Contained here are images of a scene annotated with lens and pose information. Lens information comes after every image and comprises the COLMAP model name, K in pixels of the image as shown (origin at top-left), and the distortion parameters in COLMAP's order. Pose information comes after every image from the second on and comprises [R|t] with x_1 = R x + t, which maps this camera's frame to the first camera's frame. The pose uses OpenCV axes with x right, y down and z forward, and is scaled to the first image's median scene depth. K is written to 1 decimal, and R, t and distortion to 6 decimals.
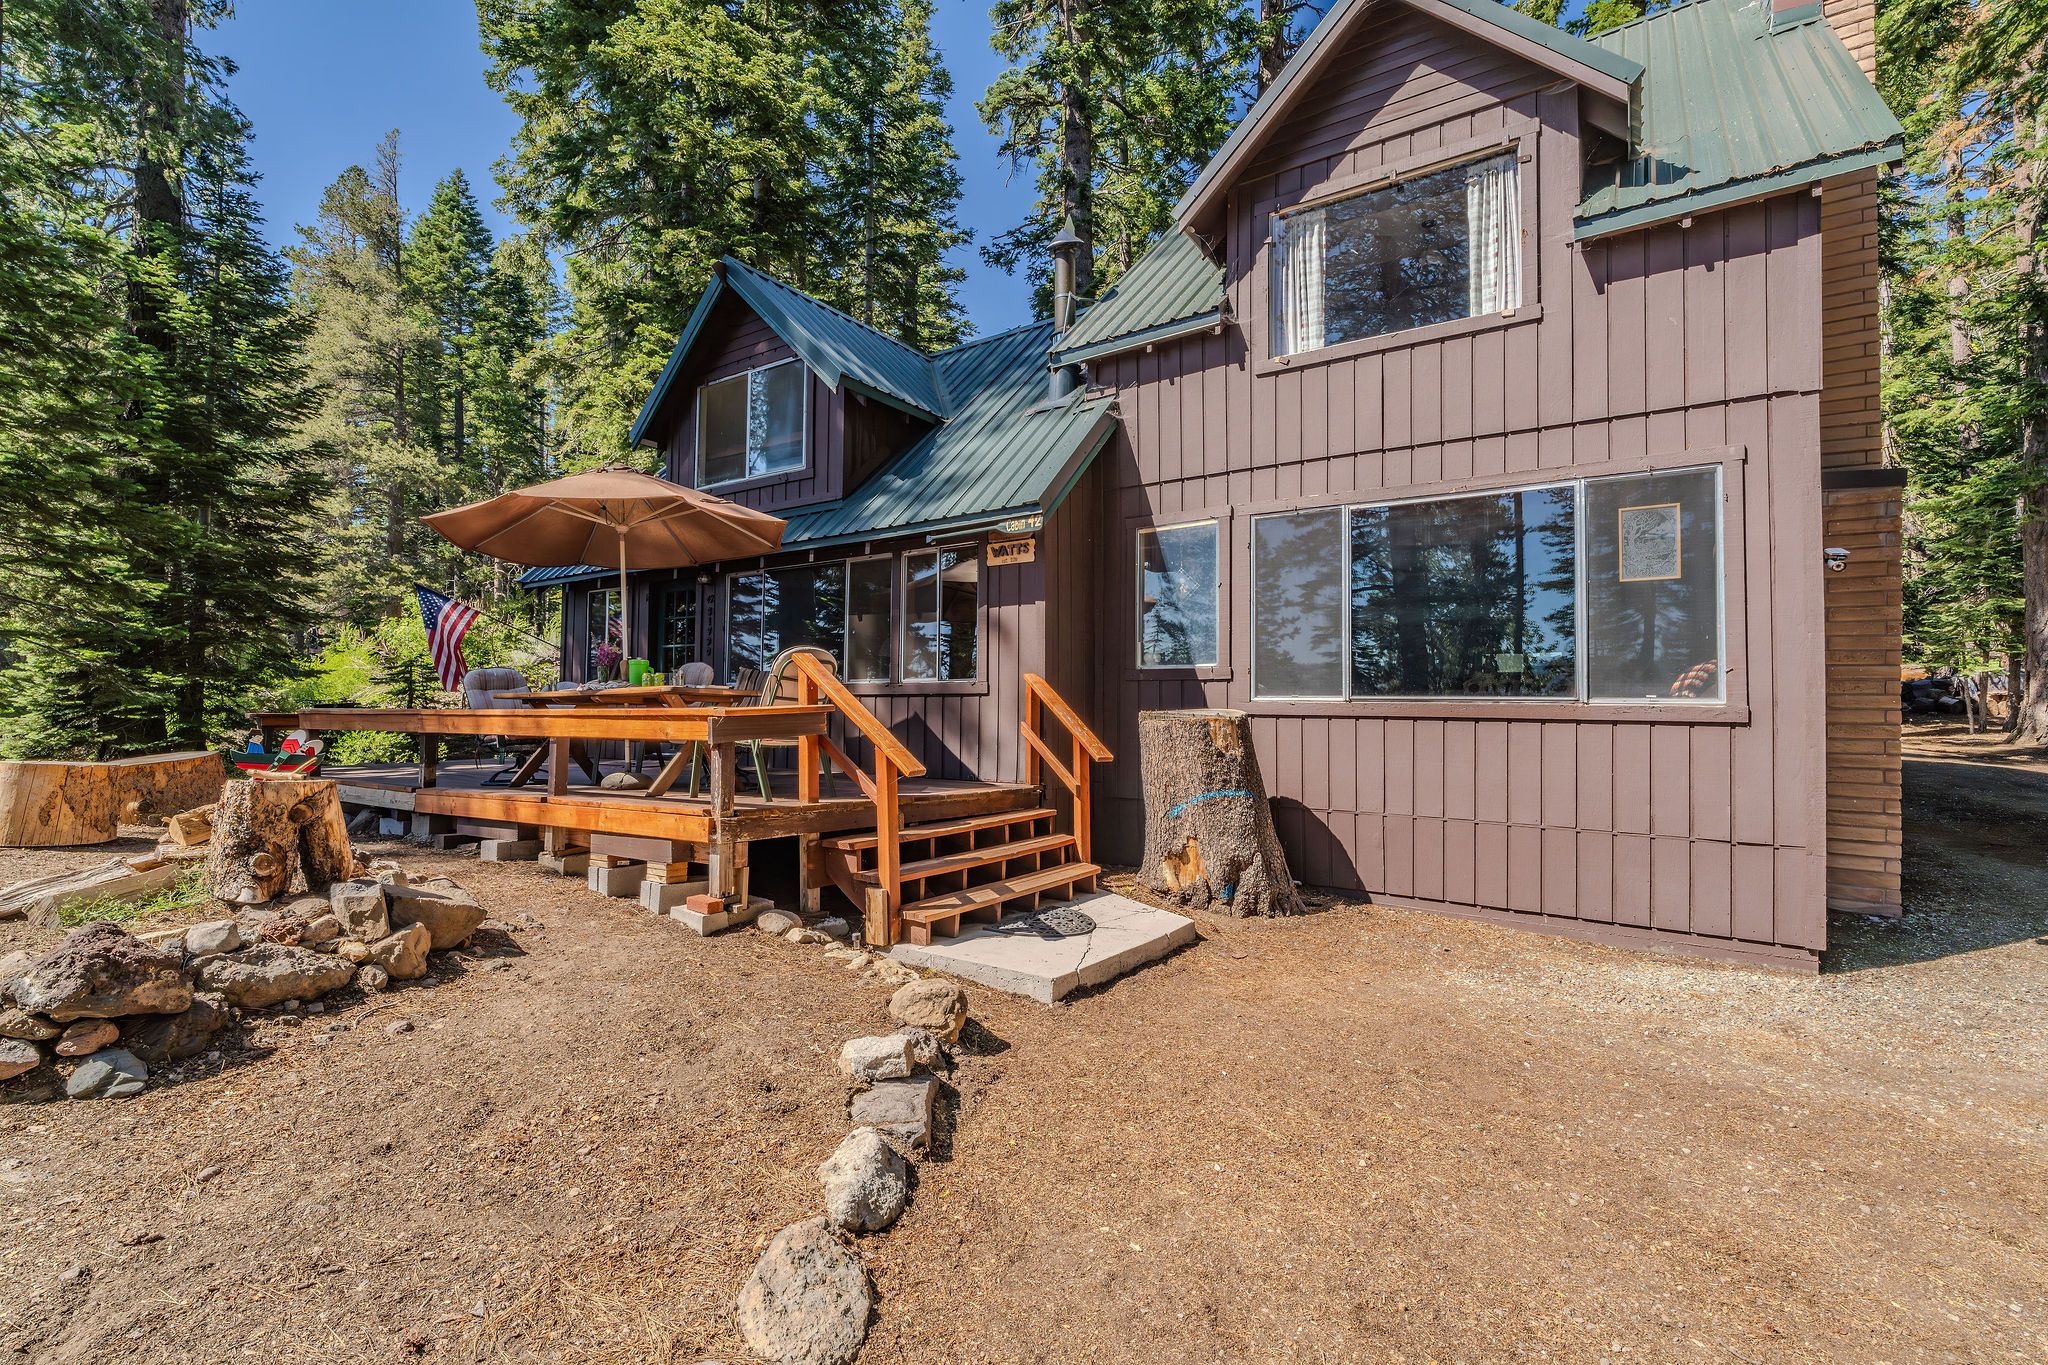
lens RADIAL K [[927.0, 0, 1027.4], [0, 927.0, 680.5], [0, 0, 1]] dist [-0.007655, 0.002561]
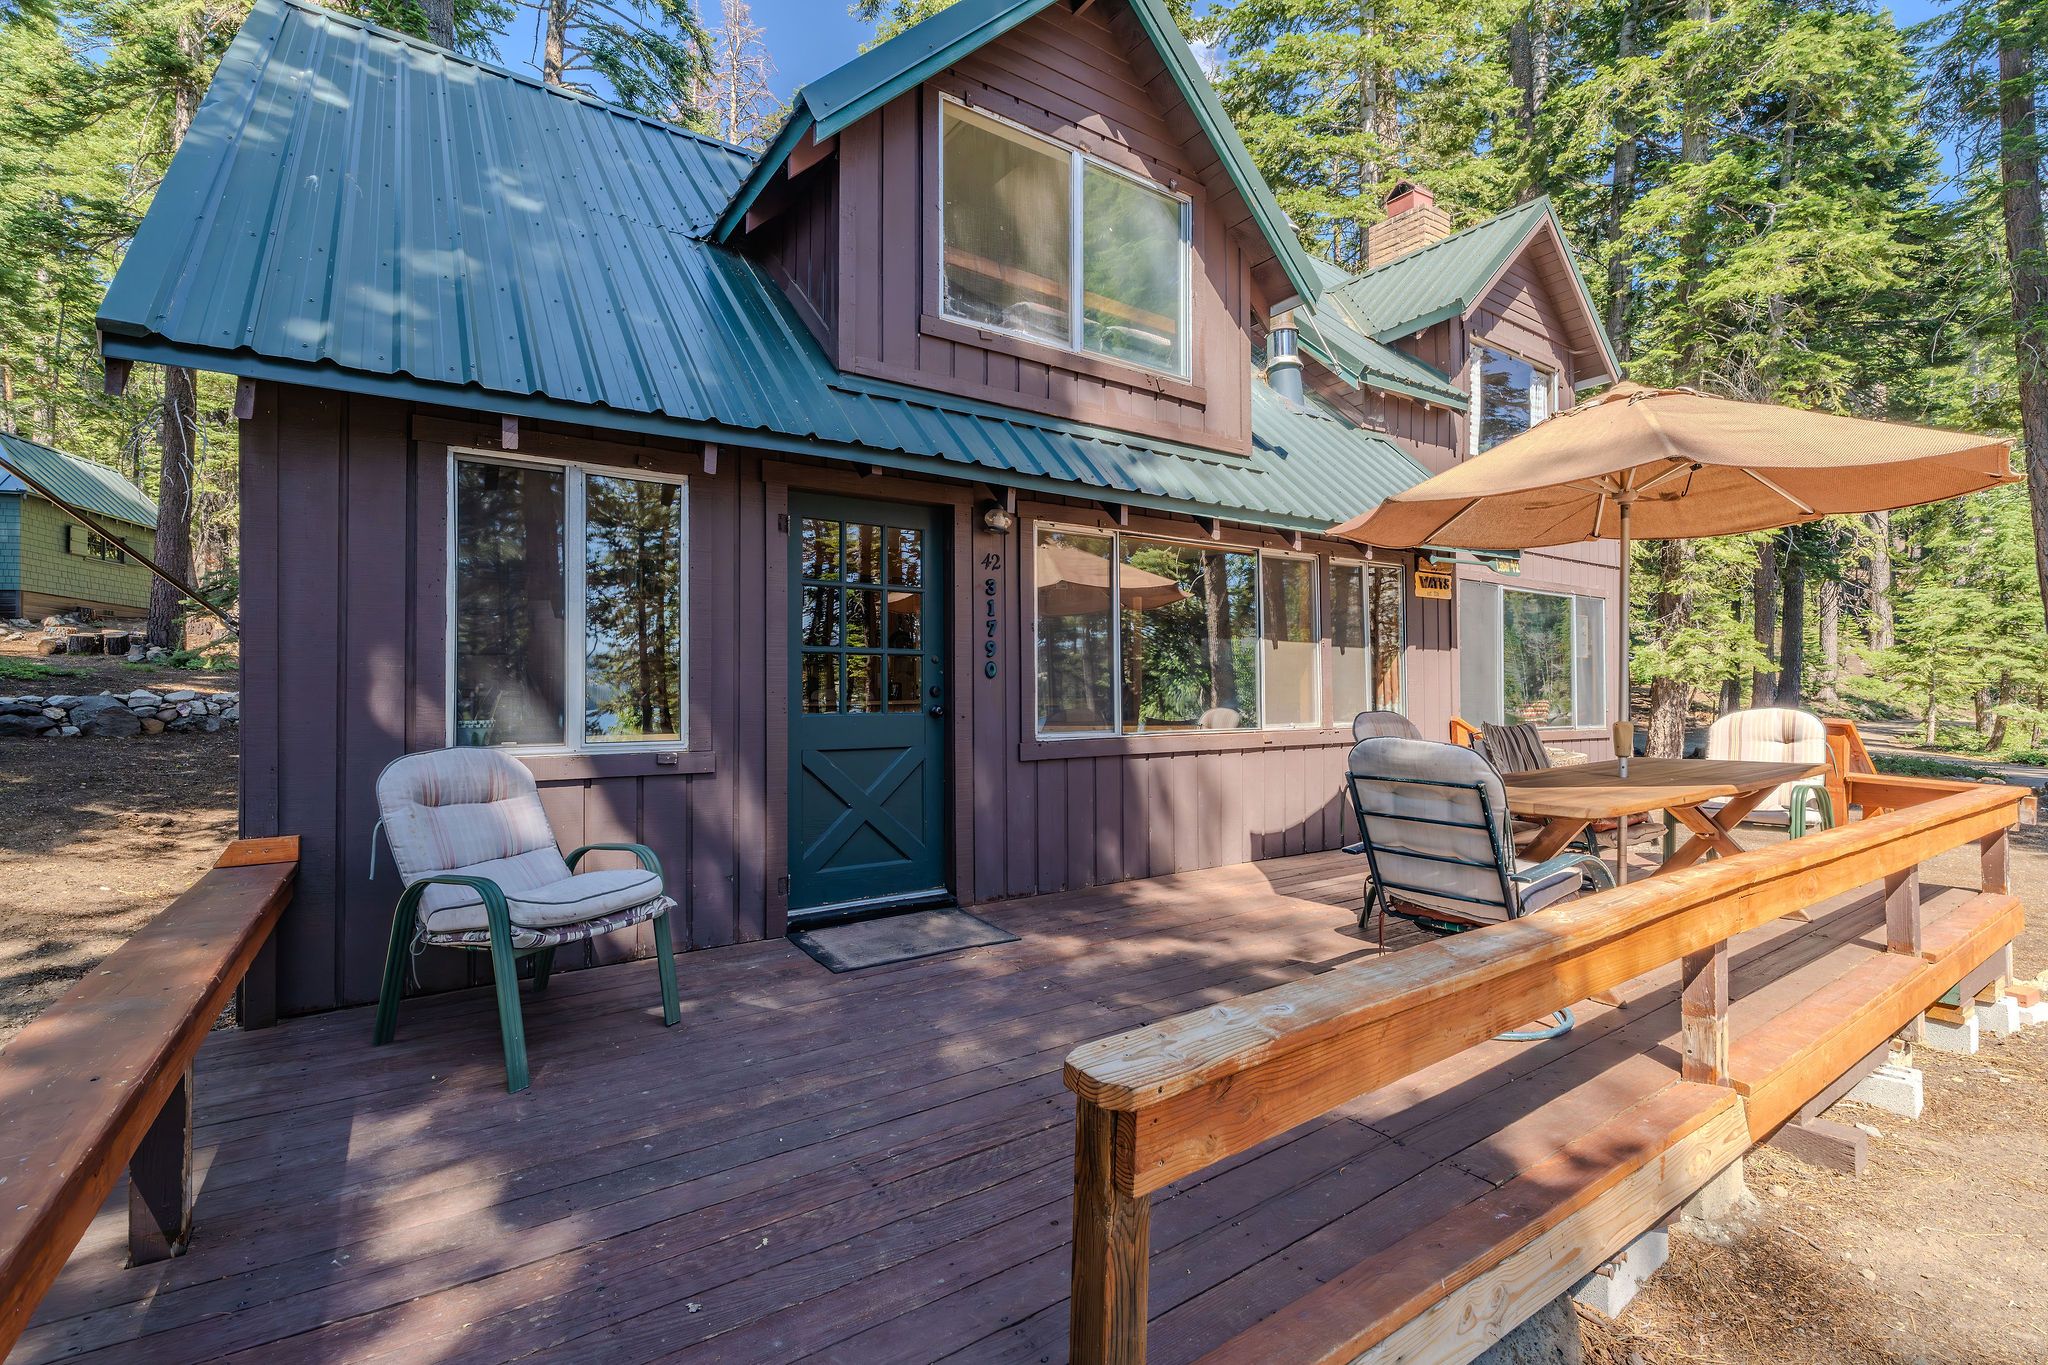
lens RADIAL K [[917.4, 0, 1014.8], [0, 917.4, 684.5], [0, 0, 1]] dist [-0.007481, 0.001157]
pose [[0.357511, 0.000412, 0.933909, -0.926295], [-0.024978, 0.999646, 0.009121, -0.035533], [-0.933575, -0.026588, 0.357395, 0.969270]]
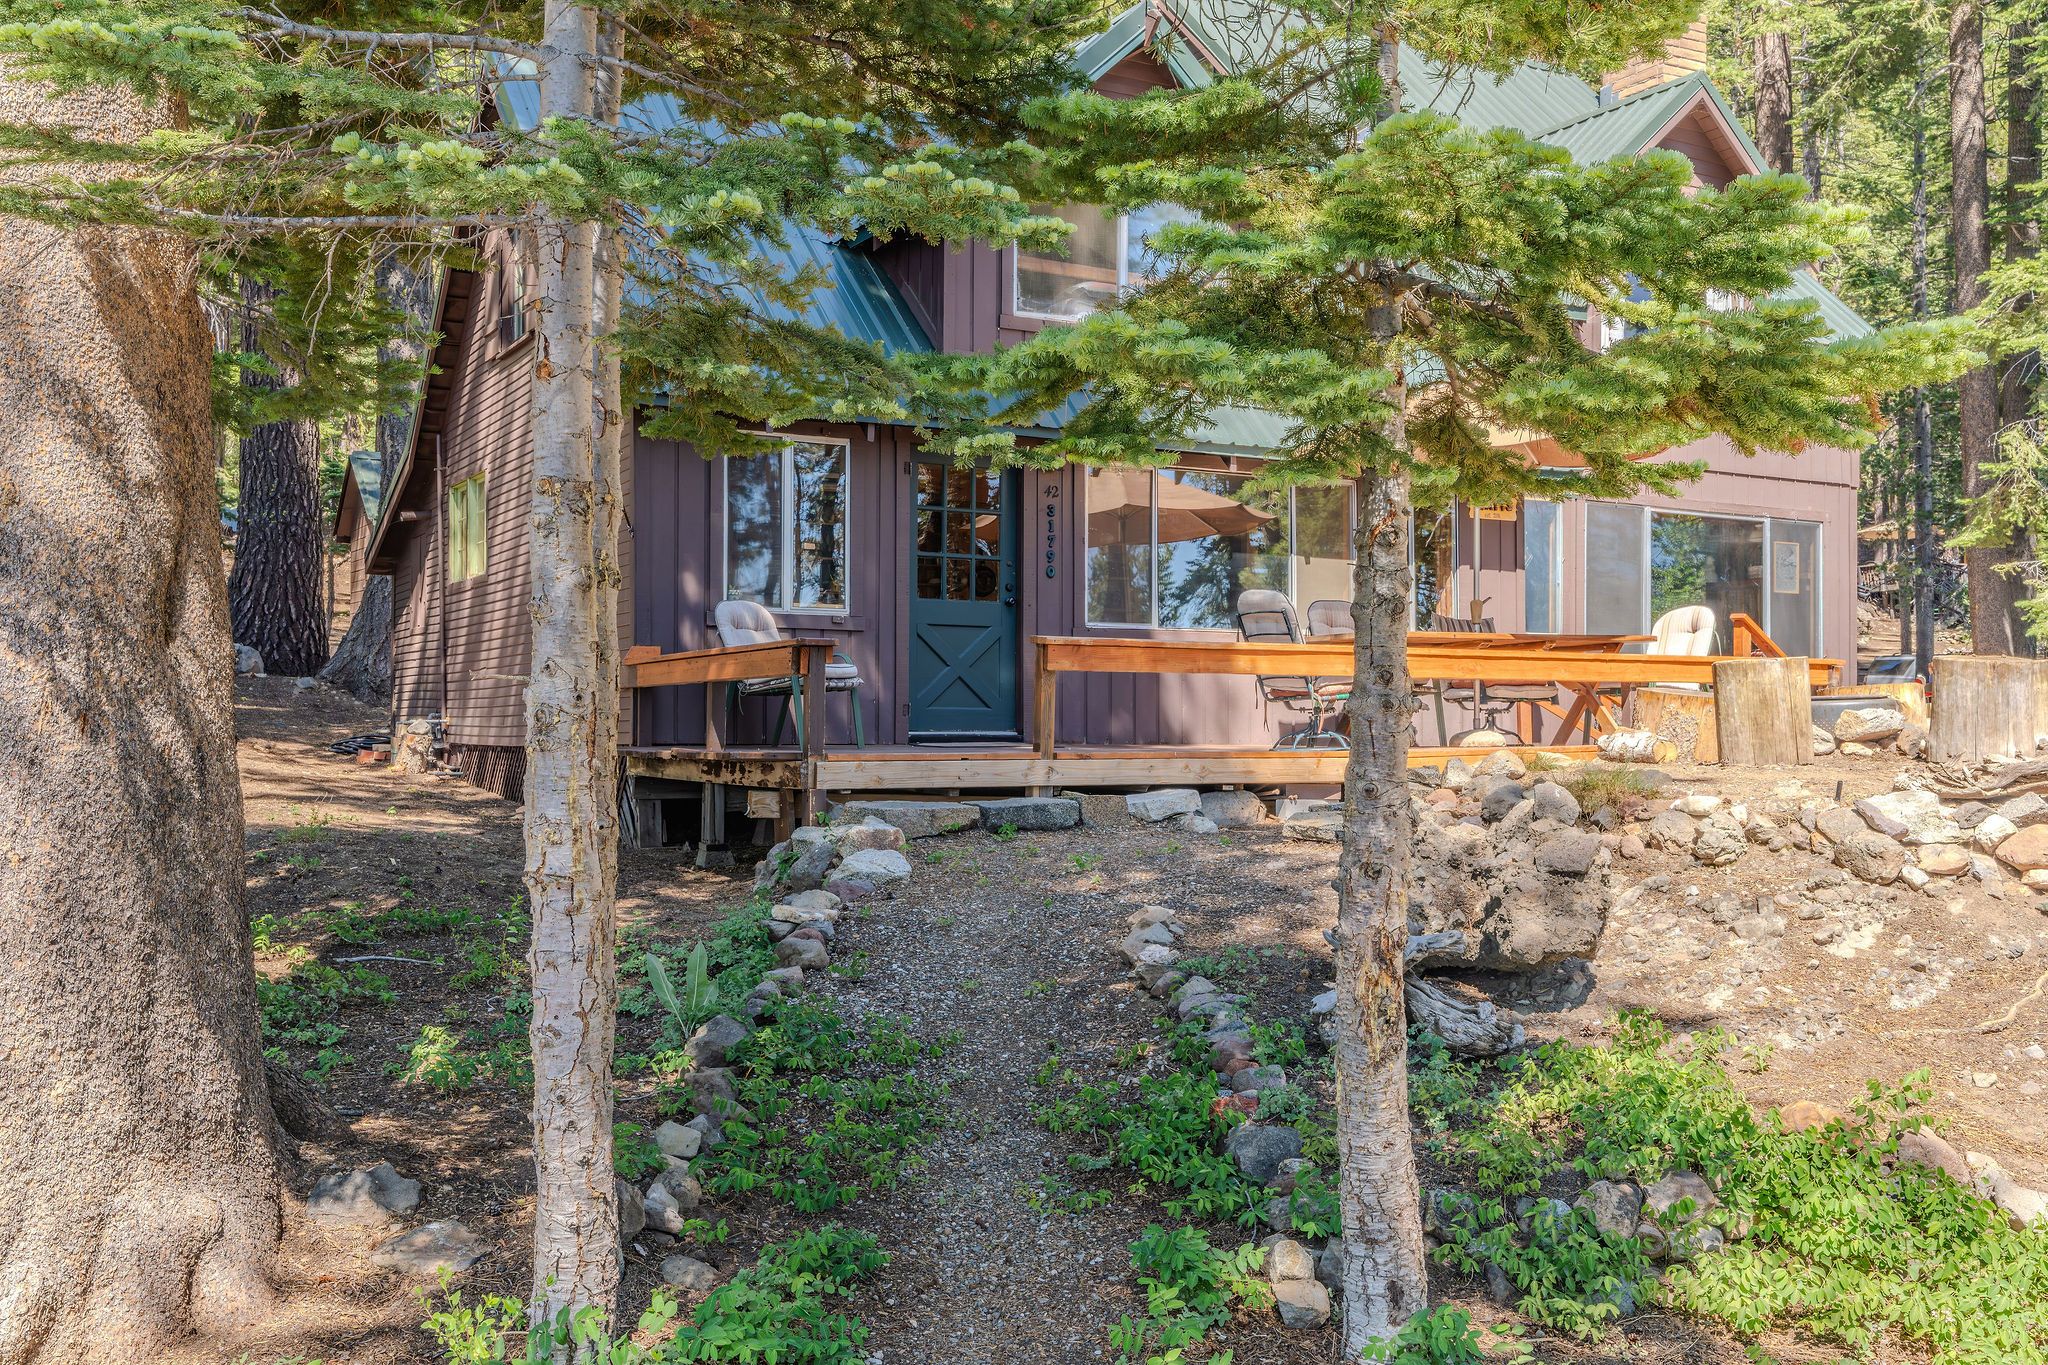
lens RADIAL K [[1971.0, 0, 1027.4], [0, 1971.0, 728.0], [0, 0, 1]] dist [0.012497, 0.001459]
pose [[0.447021, 0.002452, 0.894520, -1.868908], [-0.030088, 0.999472, 0.012296, 0.070059], [-0.894017, -0.032411, 0.446859, 0.470952]]
